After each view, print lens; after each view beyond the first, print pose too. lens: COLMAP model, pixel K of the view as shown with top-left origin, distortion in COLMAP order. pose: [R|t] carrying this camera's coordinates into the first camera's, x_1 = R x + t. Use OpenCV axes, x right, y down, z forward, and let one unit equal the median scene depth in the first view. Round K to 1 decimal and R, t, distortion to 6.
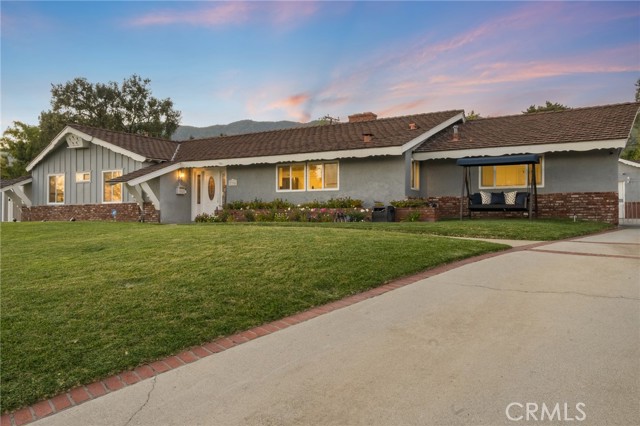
lens RADIAL K [[461.7, 0, 321.0], [0, 461.7, 213.7], [0, 0, 1]] dist [0.073283, 0.000415]
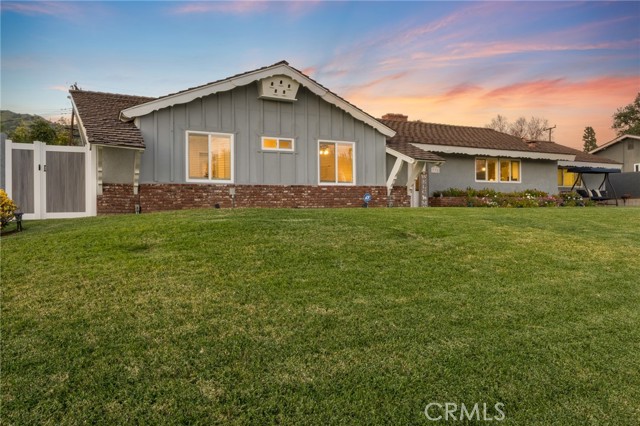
lens RADIAL K [[461.7, 0, 320.8], [0, 461.7, 211.8], [0, 0, 1]] dist [0.073283, 0.000415]
pose [[0.557520, -0.005522, 0.830145, -1.161645], [0.000153, 0.999979, 0.006549, 0.016861], [-0.830163, -0.003524, 0.557509, 0.650619]]
